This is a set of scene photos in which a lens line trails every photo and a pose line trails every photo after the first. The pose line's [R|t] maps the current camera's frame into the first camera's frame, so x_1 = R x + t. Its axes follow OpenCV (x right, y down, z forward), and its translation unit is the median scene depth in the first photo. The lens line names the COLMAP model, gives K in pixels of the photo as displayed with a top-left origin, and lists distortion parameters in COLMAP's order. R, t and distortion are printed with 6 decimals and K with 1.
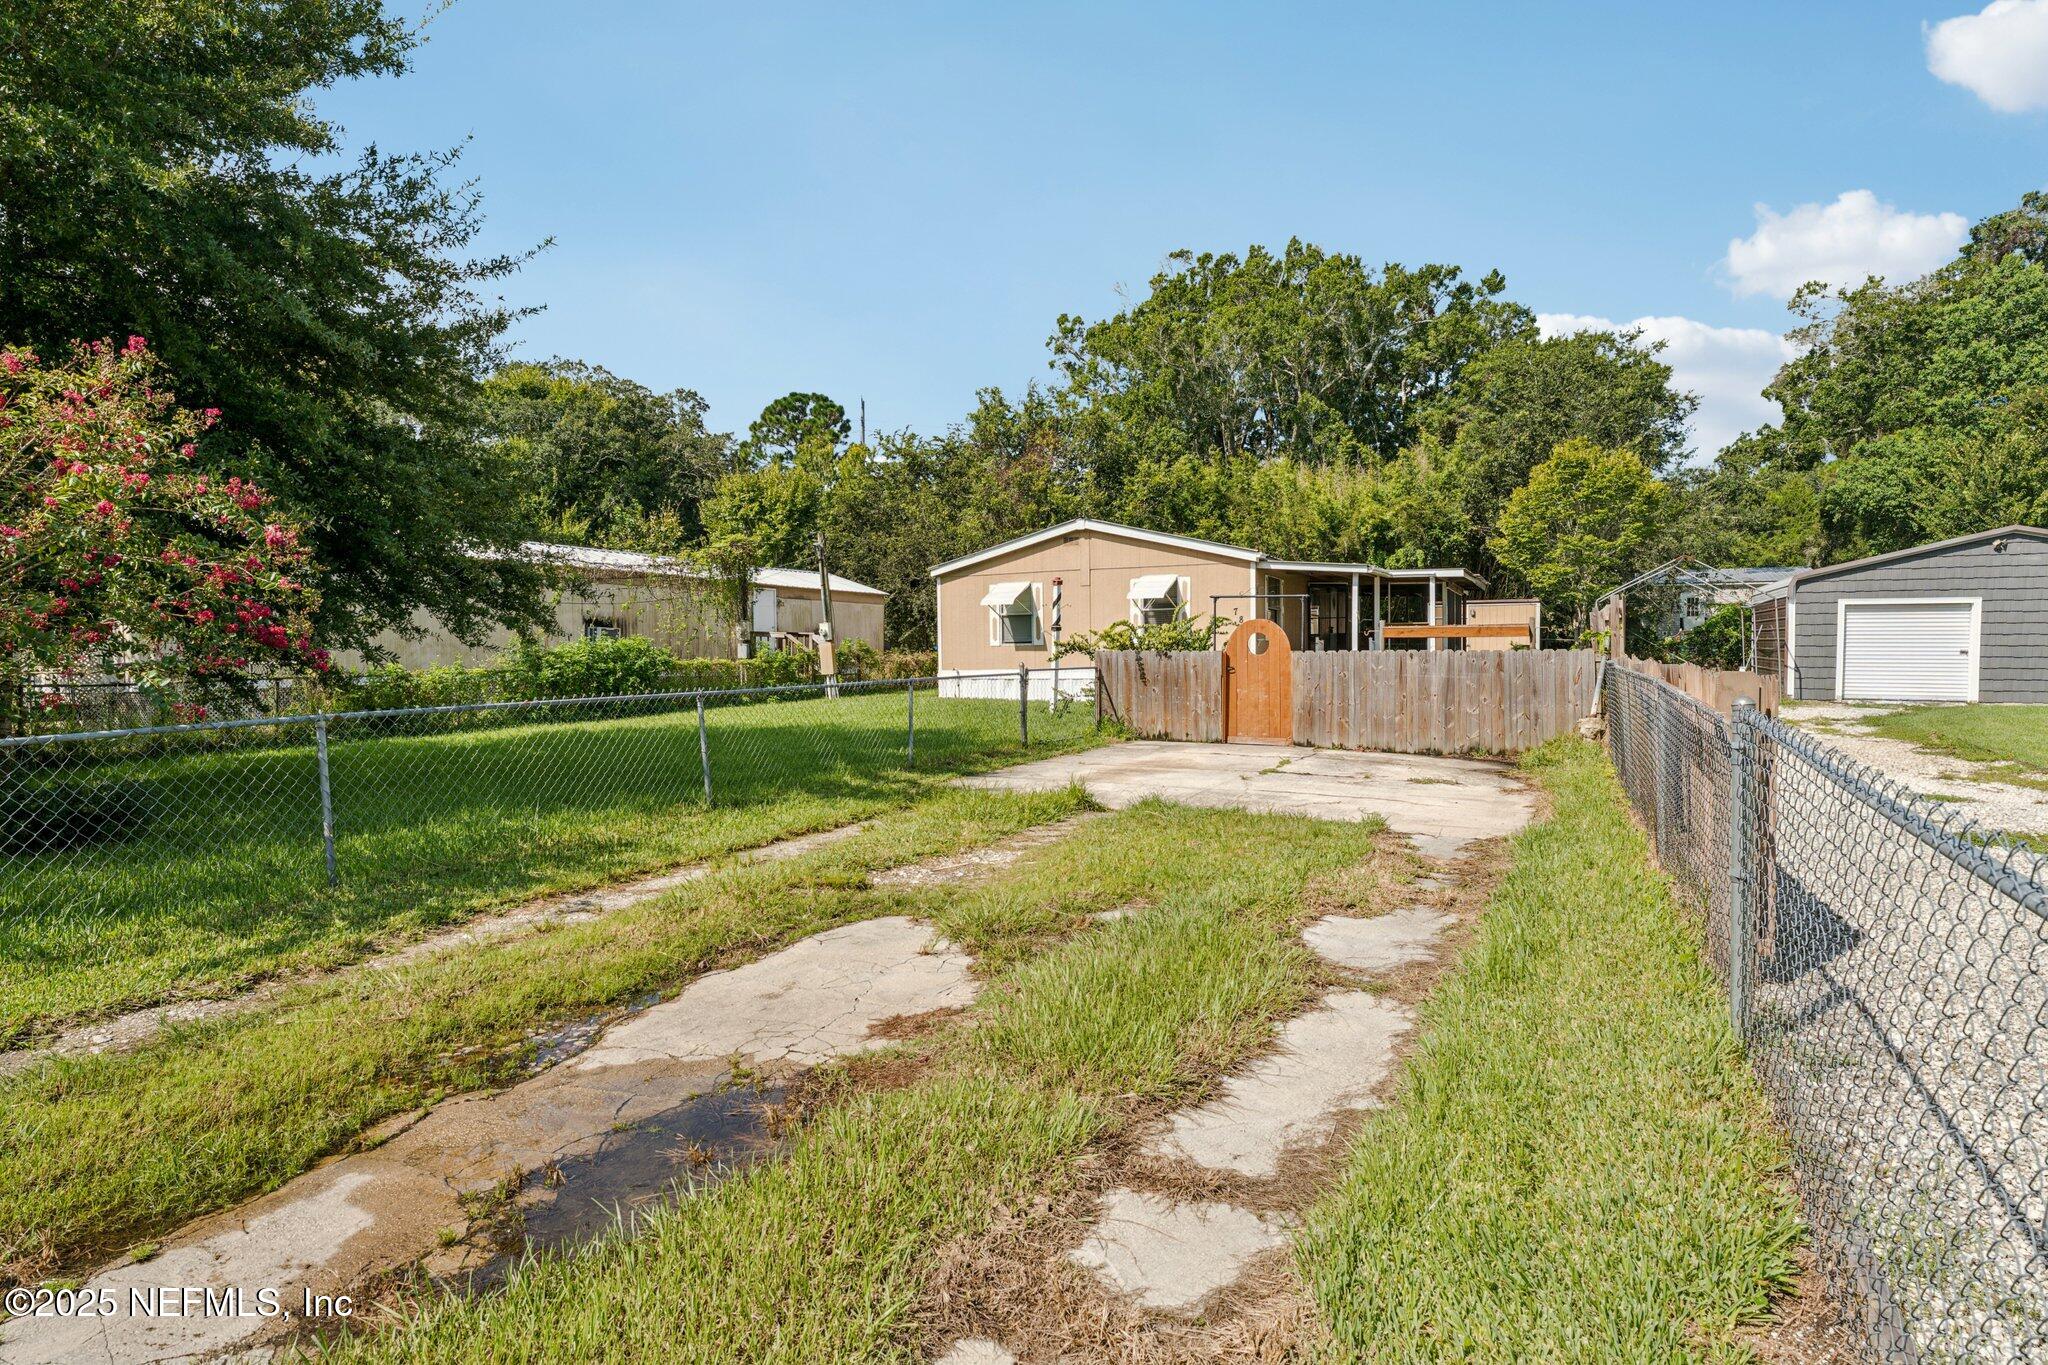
lens RADIAL K [[1129.3, 0, 1026.6], [0, 1129.3, 682.8], [0, 0, 1]] dist [0.007664, 0.001738]
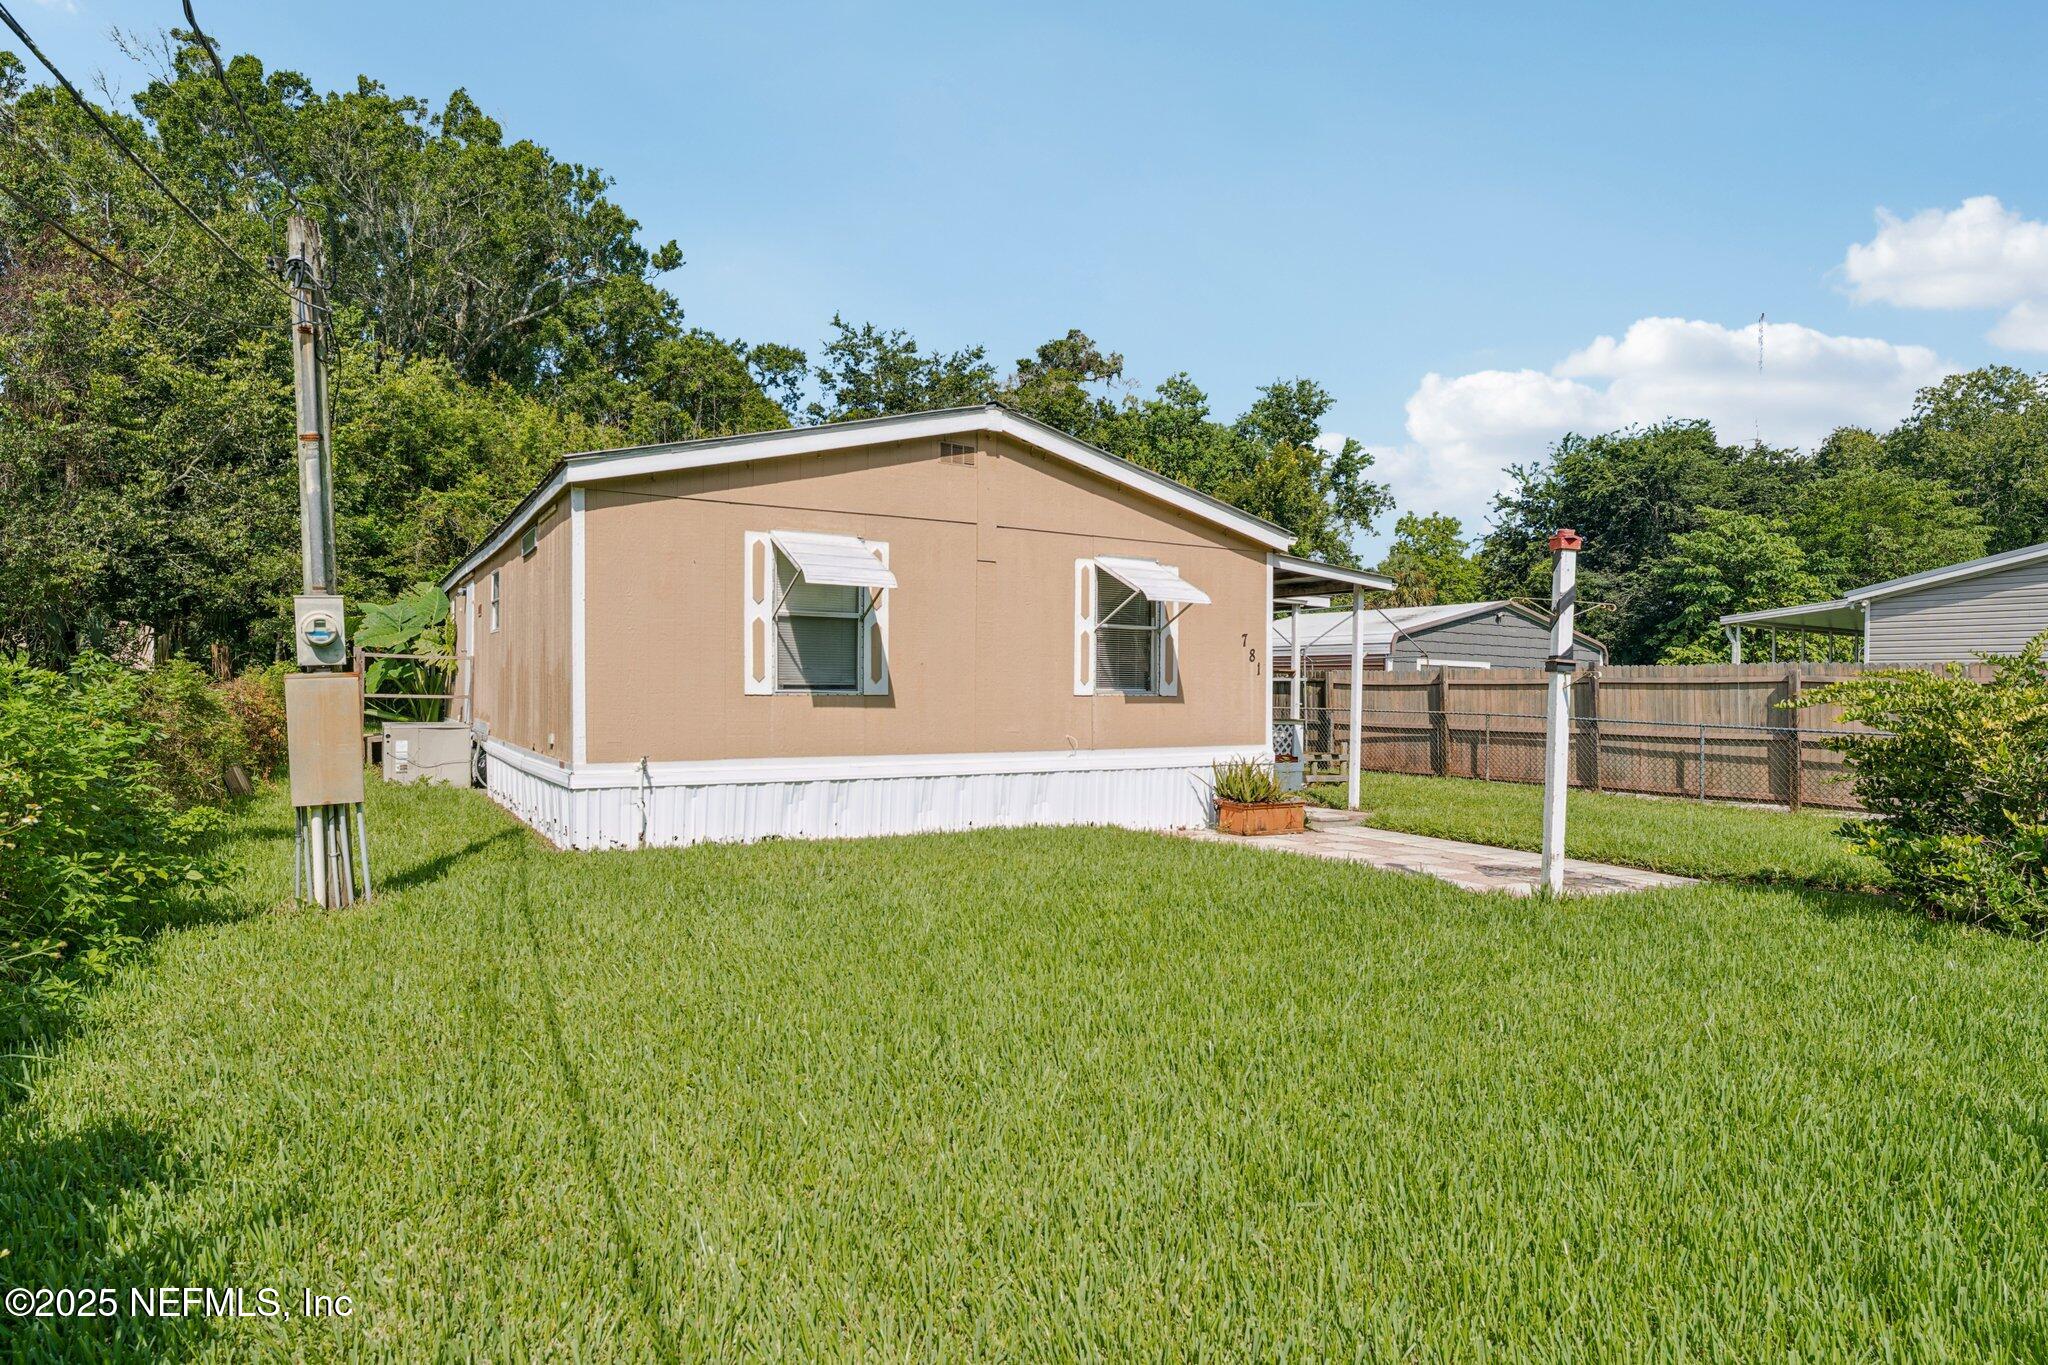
lens RADIAL K [[1124.8, 0, 1030.4], [0, 1124.8, 687.3], [0, 0, 1]] dist [0.000980, 0.000508]
pose [[0.545380, 0.017570, 0.838005, -0.156559], [0.007499, 0.999638, -0.025839, -0.013325], [-0.838155, 0.020376, 0.545051, 0.386834]]
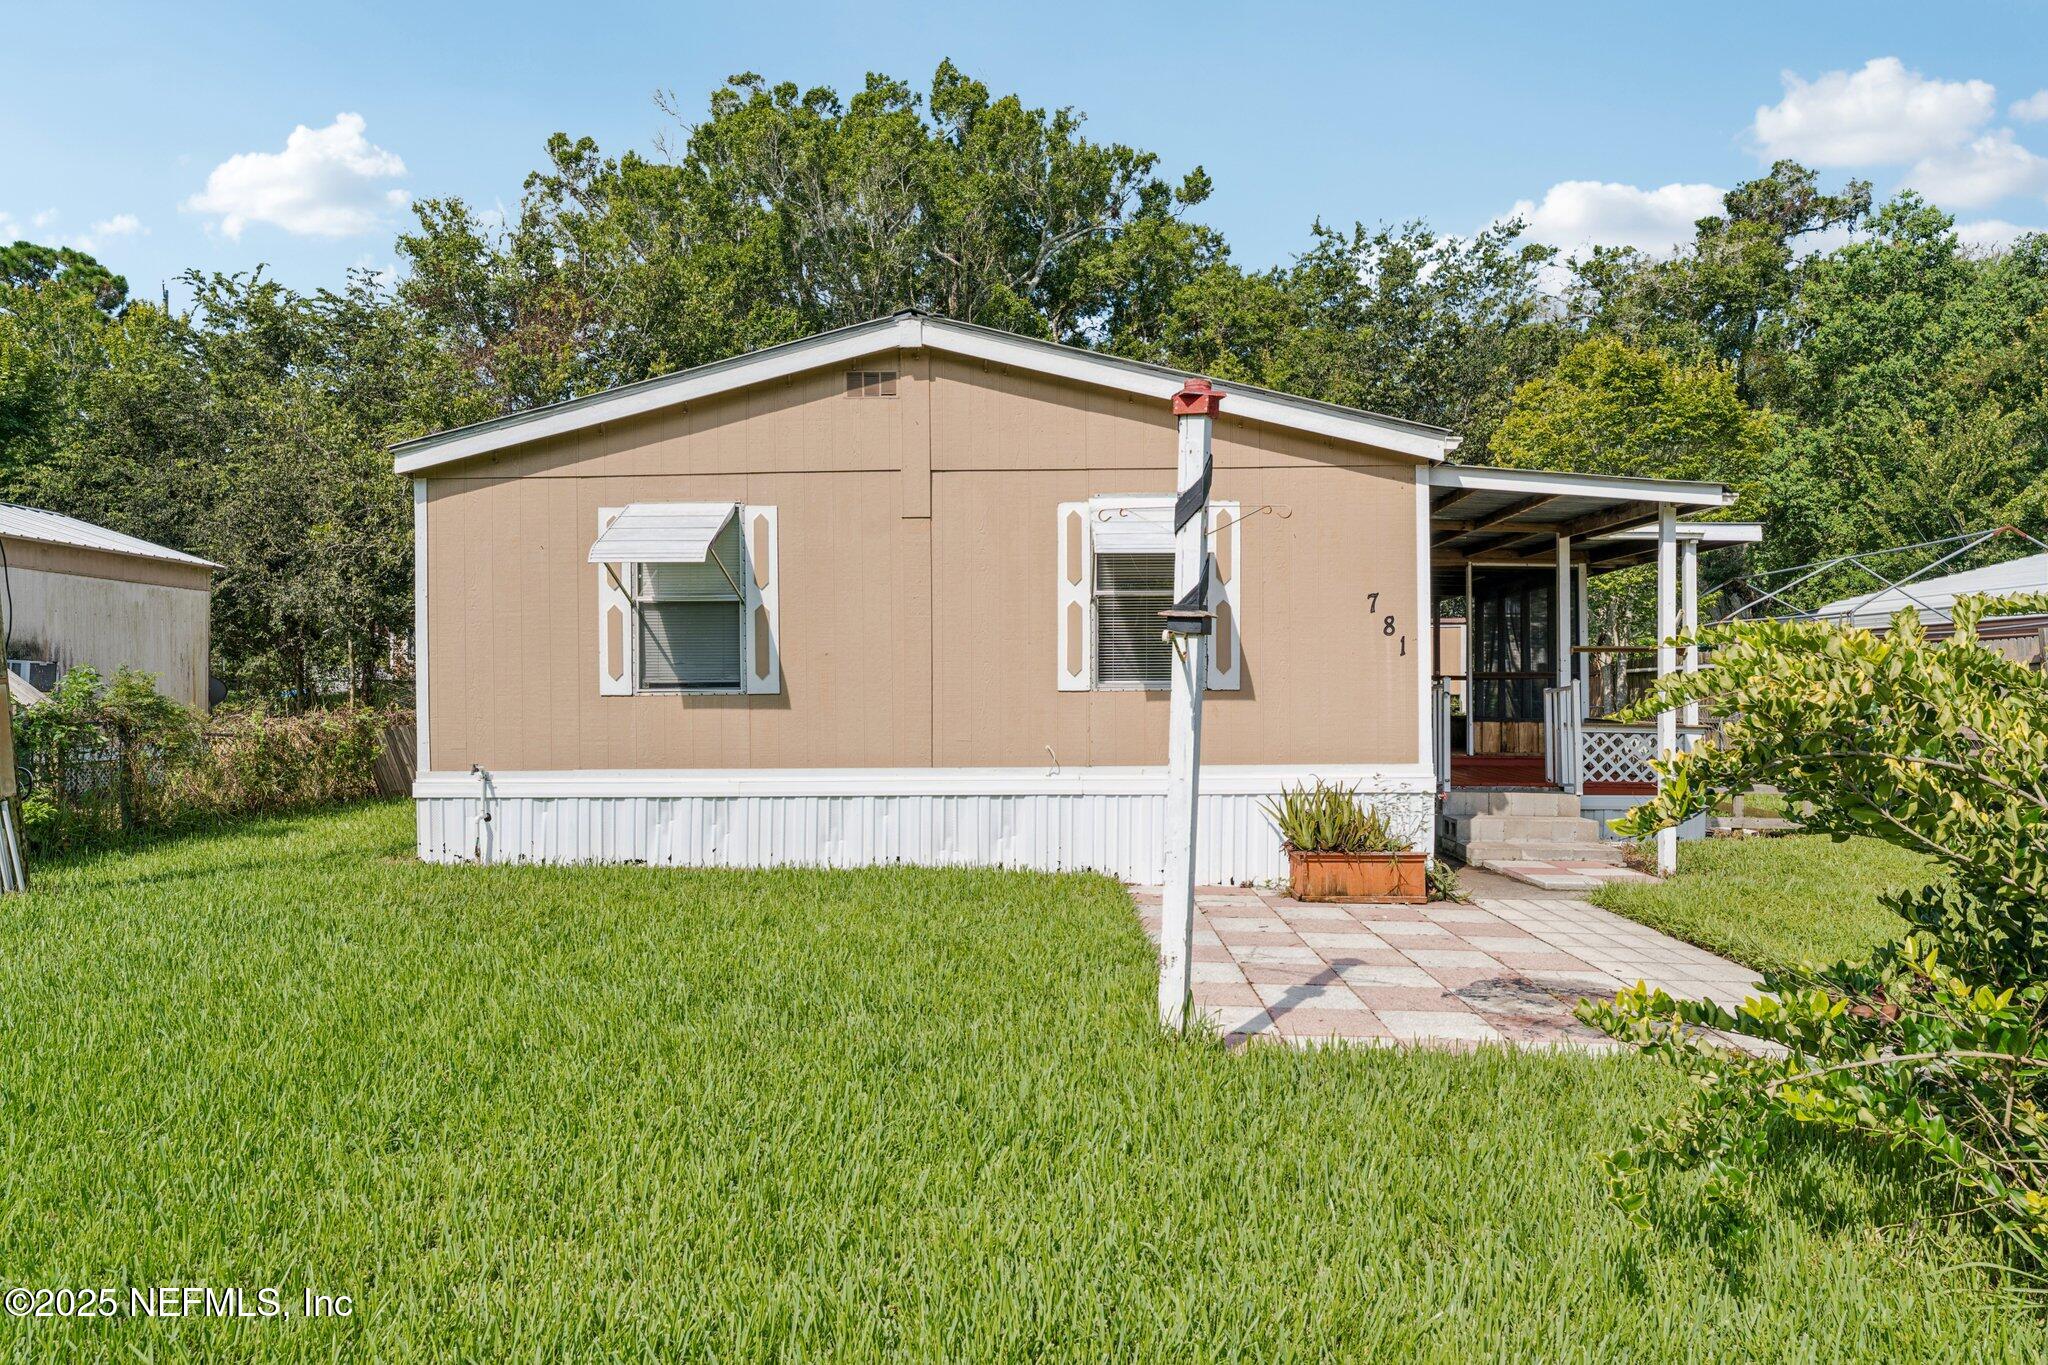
lens RADIAL K [[1360.3, 0, 1009.4], [0, 1360.3, 676.1], [0, 0, 1]] dist [0.008725, -0.004234]
pose [[0.916026, 0.010151, 0.400991, -0.043505], [0.006820, 0.999141, -0.040872, -0.011463], [-0.401062, 0.040175, 0.915170, 0.320473]]
